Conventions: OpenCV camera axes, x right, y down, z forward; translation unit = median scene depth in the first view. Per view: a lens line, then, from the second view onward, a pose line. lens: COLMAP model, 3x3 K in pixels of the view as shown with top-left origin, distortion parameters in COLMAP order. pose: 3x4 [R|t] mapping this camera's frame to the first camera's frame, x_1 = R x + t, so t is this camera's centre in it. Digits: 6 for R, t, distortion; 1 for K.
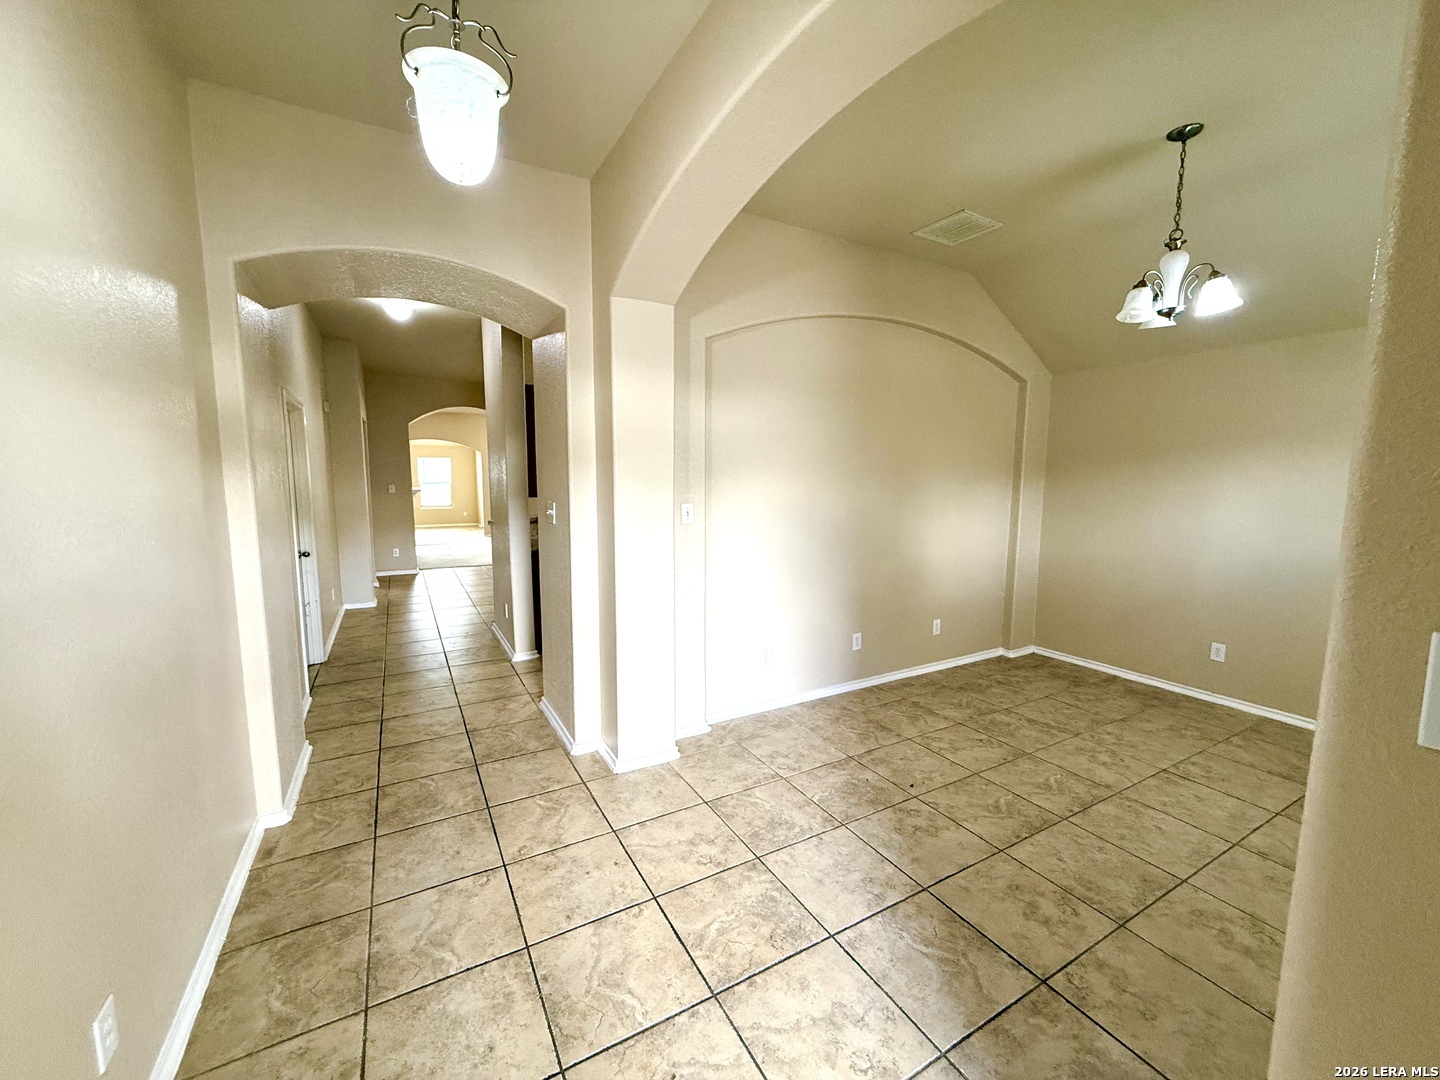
lens RADIAL K [[572.0, 0, 720.8], [0, 572.0, 539.5], [0, 0, 1]] dist [0.001174, -0.000476]
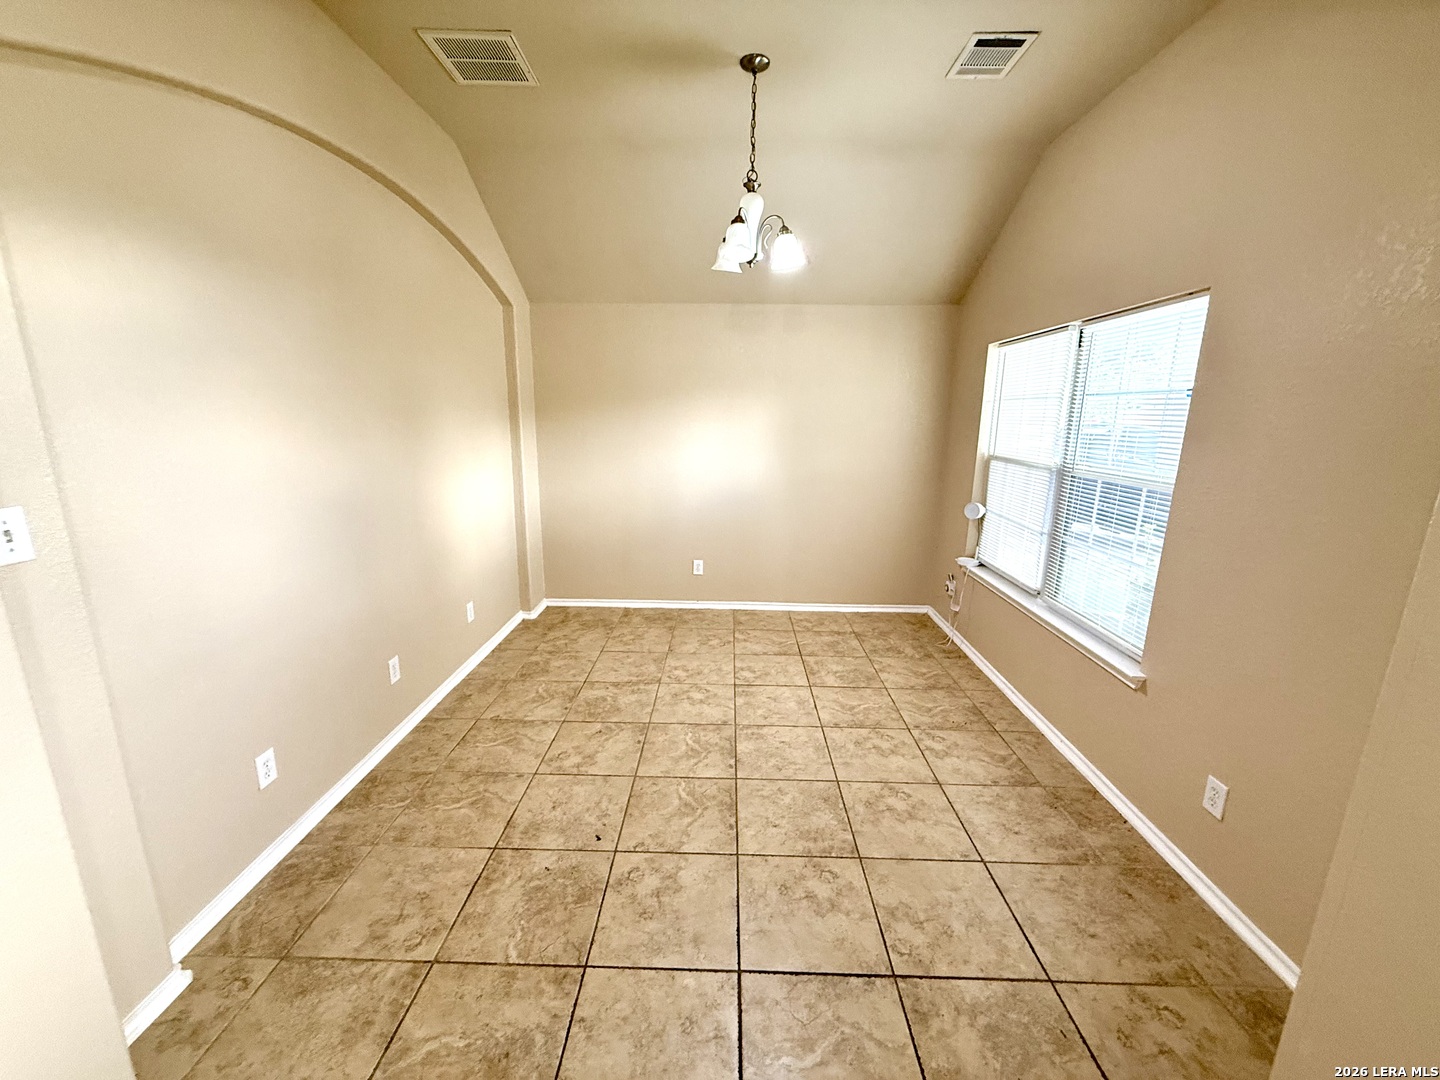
lens RADIAL K [[572.0, 0, 721.0], [0, 572.0, 540.8], [0, 0, 1]] dist [0.001174, -0.000476]
pose [[0.510810, -0.185134, 0.839523, -0.127768], [0.085500, 0.982636, 0.164671, -0.061918], [-0.855431, -0.012336, 0.517769, 0.391956]]
